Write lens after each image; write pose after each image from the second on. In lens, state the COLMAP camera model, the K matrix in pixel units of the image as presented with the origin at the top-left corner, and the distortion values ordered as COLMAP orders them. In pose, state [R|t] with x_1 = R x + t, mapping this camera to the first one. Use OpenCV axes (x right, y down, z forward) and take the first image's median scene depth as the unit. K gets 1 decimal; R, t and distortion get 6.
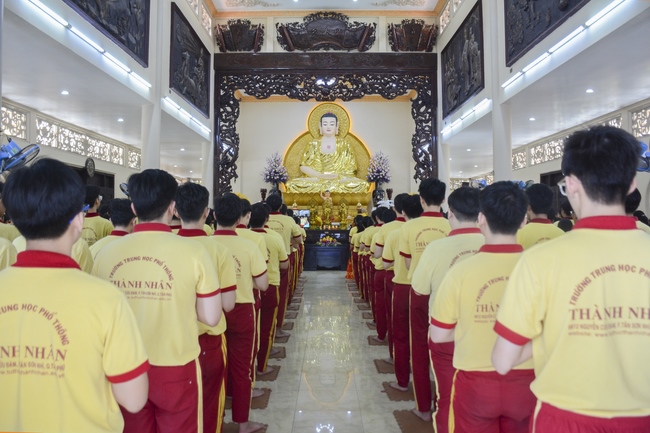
lens RADIAL K [[611.3, 0, 325.0], [0, 611.3, 216.5], [0, 0, 1]] dist [-0.113677, 0.003107]
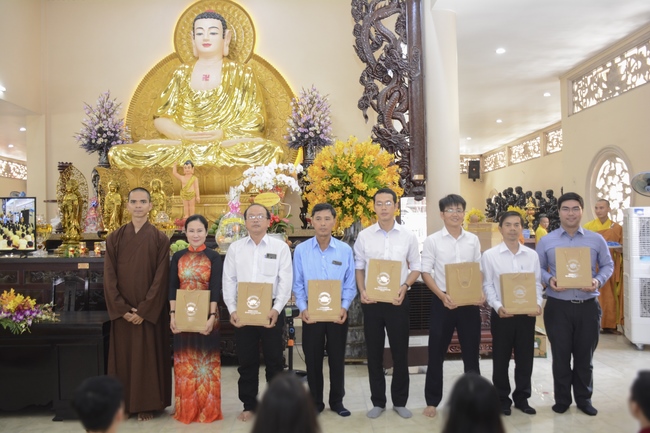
lens RADIAL K [[566.7, 0, 325.0], [0, 566.7, 216.5], [0, 0, 1]] dist [-0.002687, -0.000226]
pose [[0.999762, -0.020614, -0.007198, 0.103703], [0.020588, 0.999782, -0.003568, 0.002425], [0.007270, 0.003419, 0.999968, 0.540947]]
